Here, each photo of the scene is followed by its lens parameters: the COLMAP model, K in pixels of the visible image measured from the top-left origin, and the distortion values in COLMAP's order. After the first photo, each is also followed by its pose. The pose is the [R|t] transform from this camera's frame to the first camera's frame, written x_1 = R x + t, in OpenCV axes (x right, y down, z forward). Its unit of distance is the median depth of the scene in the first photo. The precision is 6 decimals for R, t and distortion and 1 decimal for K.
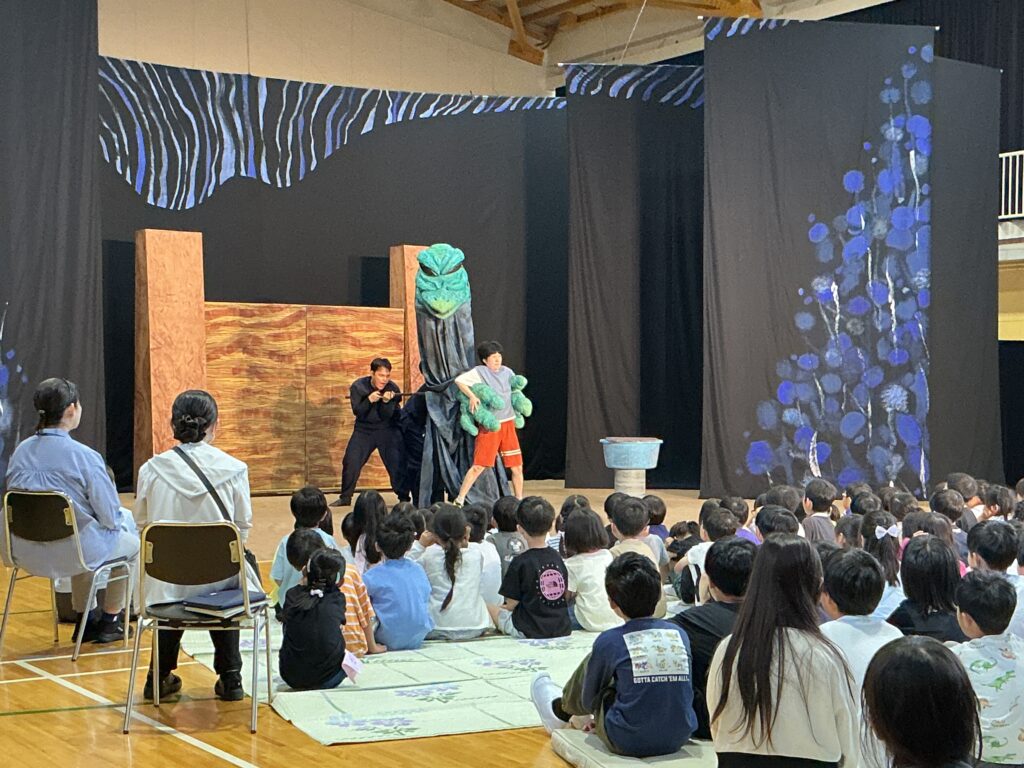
lens RADIAL K [[1651.3, 0, 525.8], [0, 1651.3, 391.1], [0, 0, 1]] dist [0.062794, -0.052523]
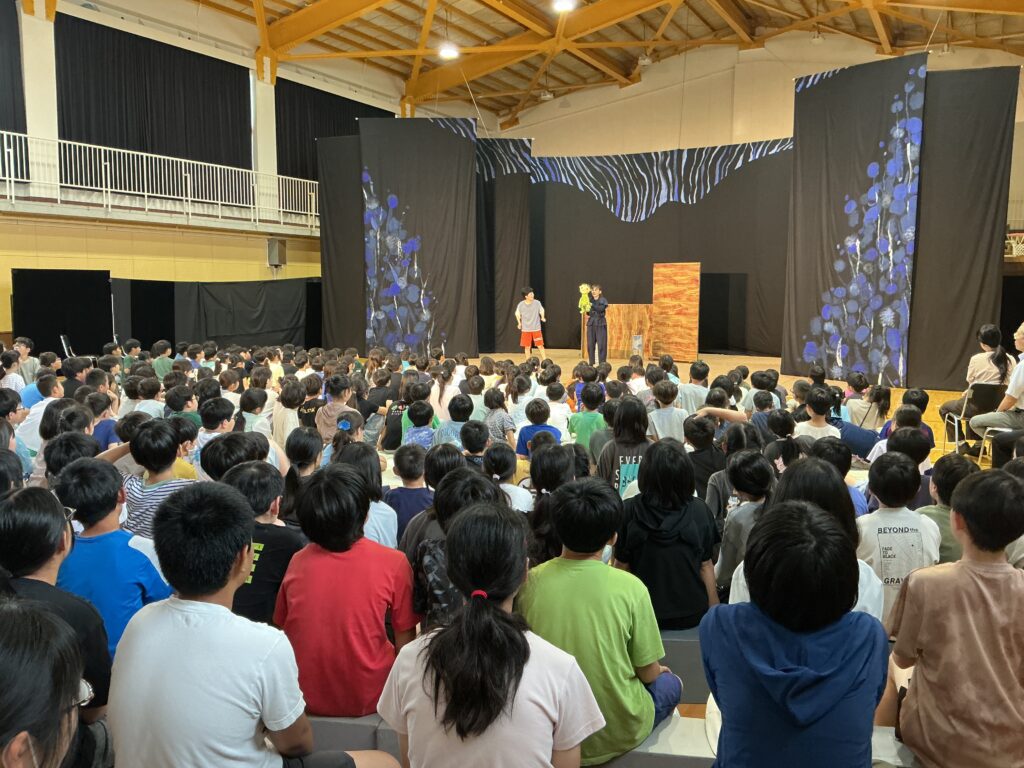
lens RADIAL K [[875.2, 0, 497.8], [0, 875.2, 382.8], [0, 0, 1]] dist [0.153364, -0.340122]
pose [[0.424793, 0.092843, -0.900517, 0.790351], [-0.004984, 0.994952, 0.100229, -0.015089], [0.905277, -0.038088, 0.423111, 0.352106]]
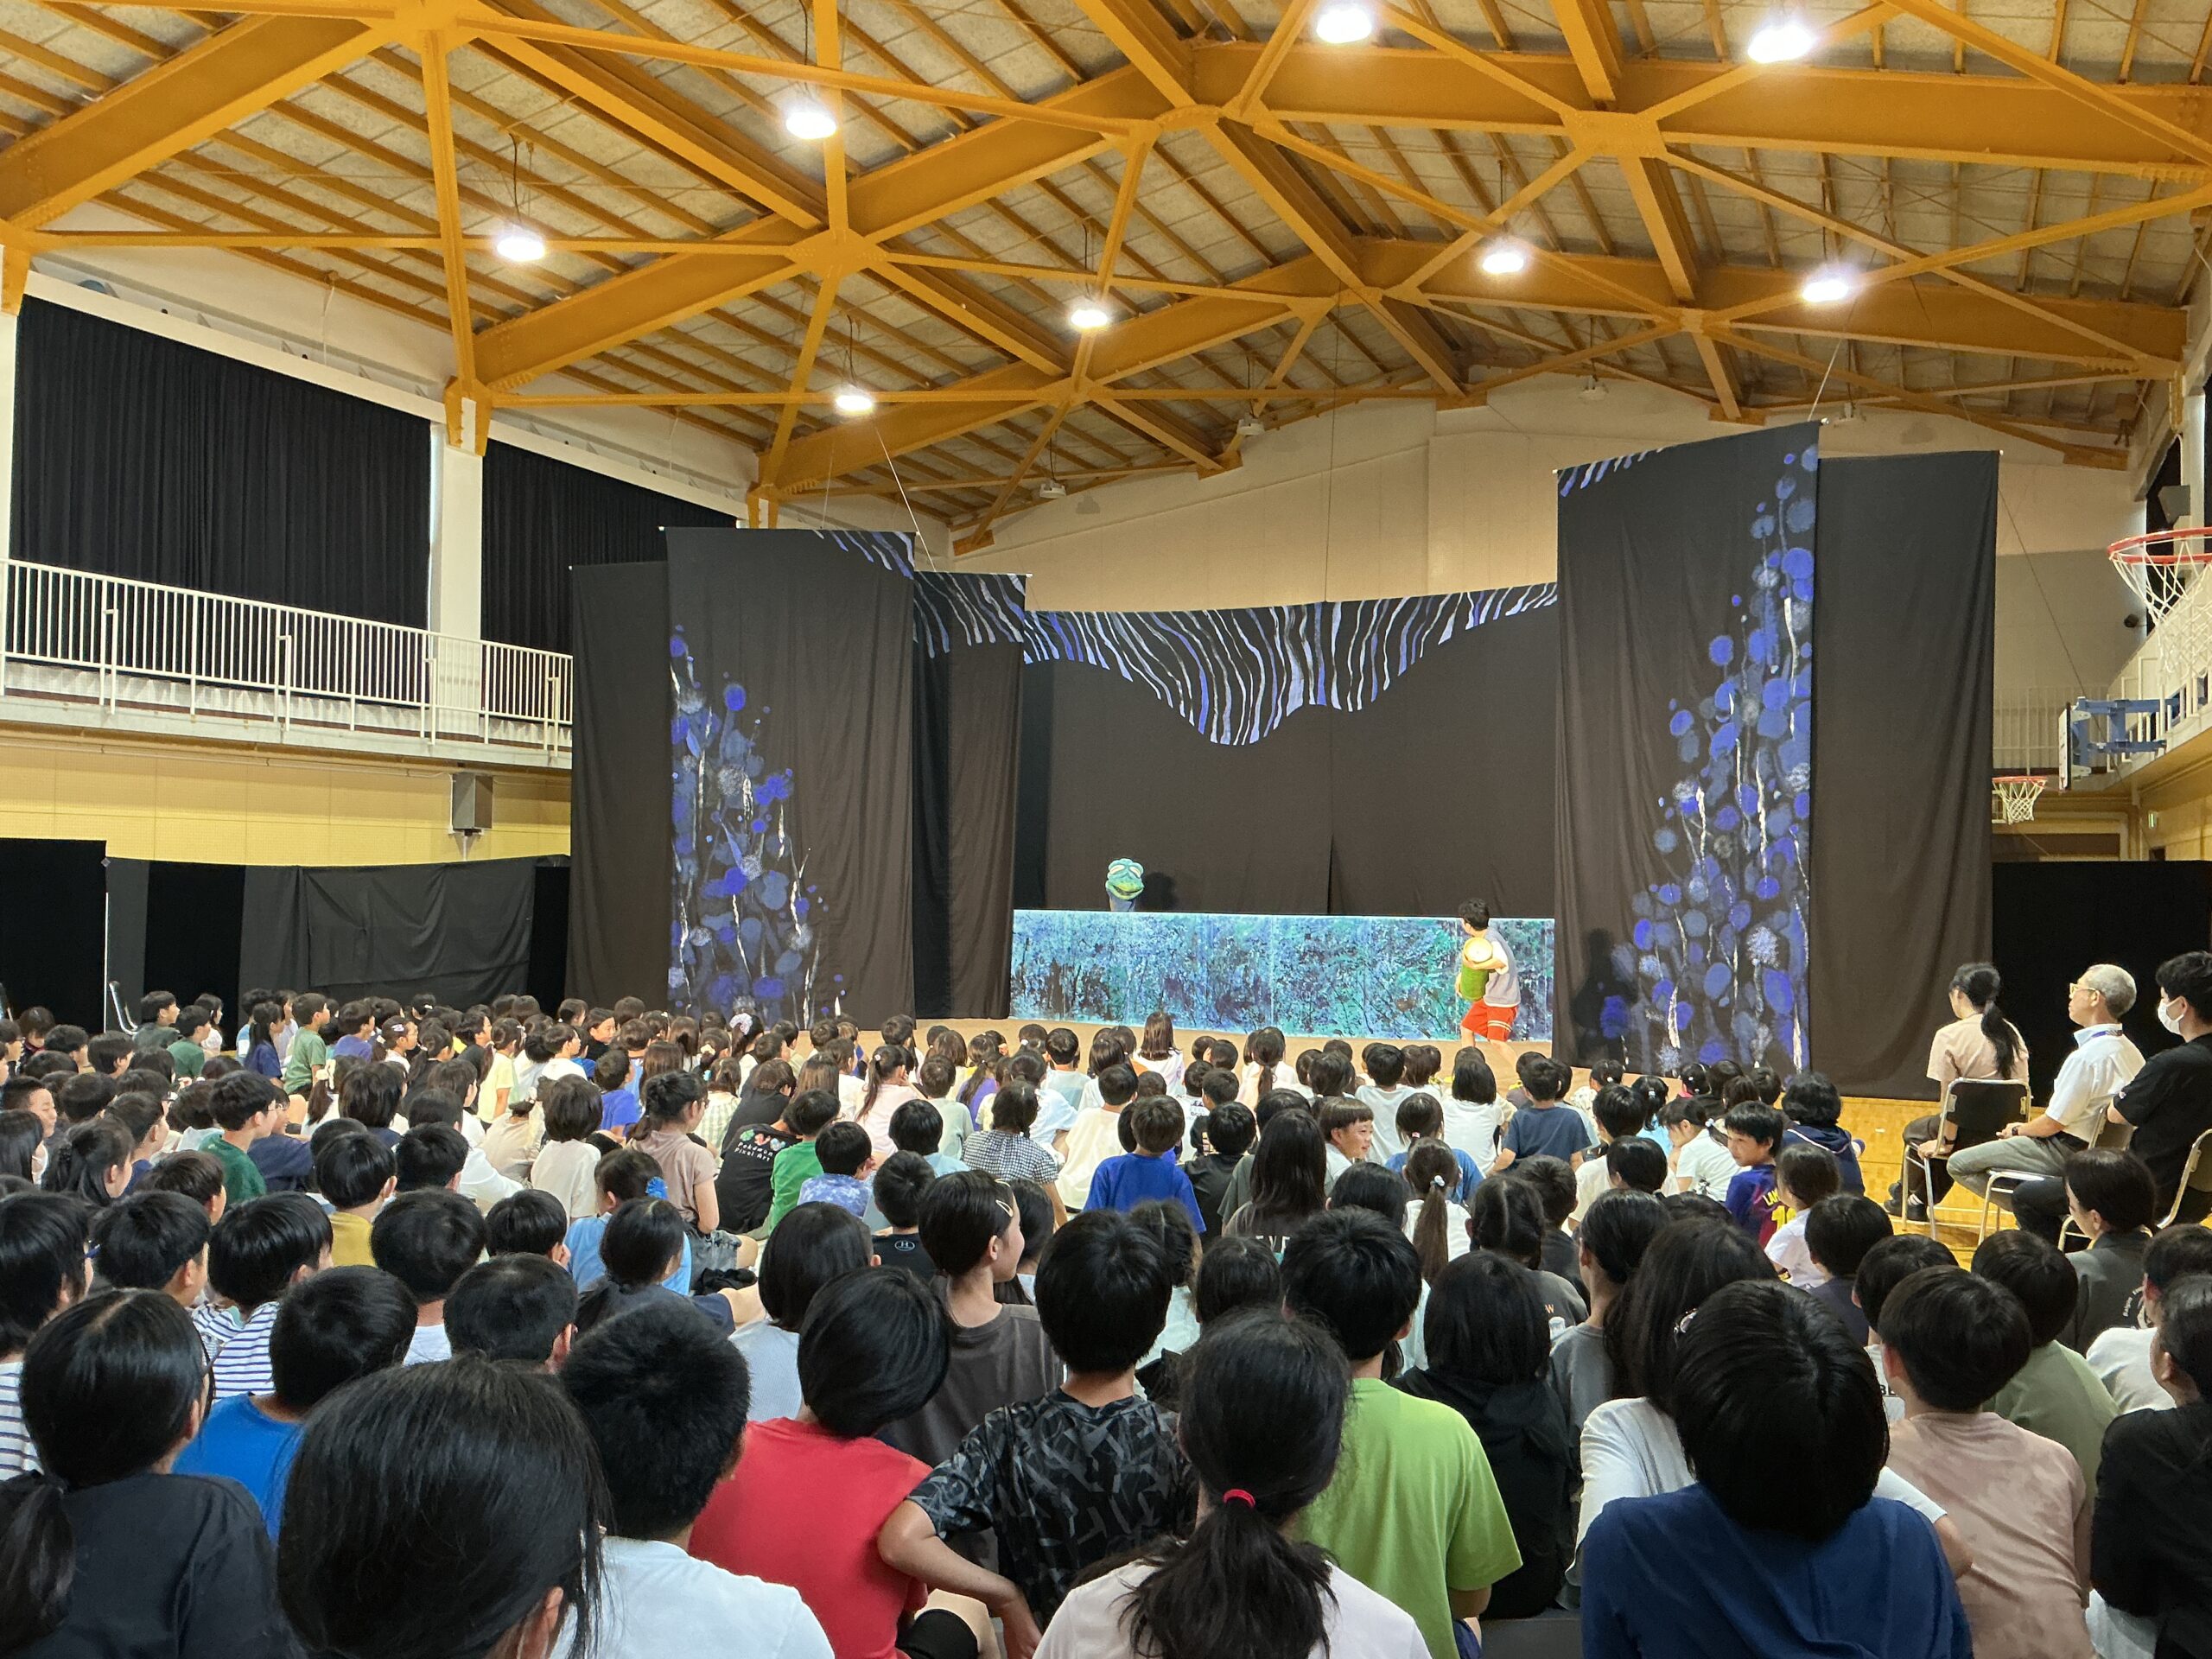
lens RADIAL K [[1890.5, 0, 1075.3], [0, 1890.5, 827.0], [0, 0, 1]] dist [0.153364, -0.340122]
pose [[0.497865, -0.026027, -0.866864, 0.792817], [-0.008683, 0.999350, -0.034992, -0.015446], [0.867211, 0.024948, 0.497315, 0.326624]]
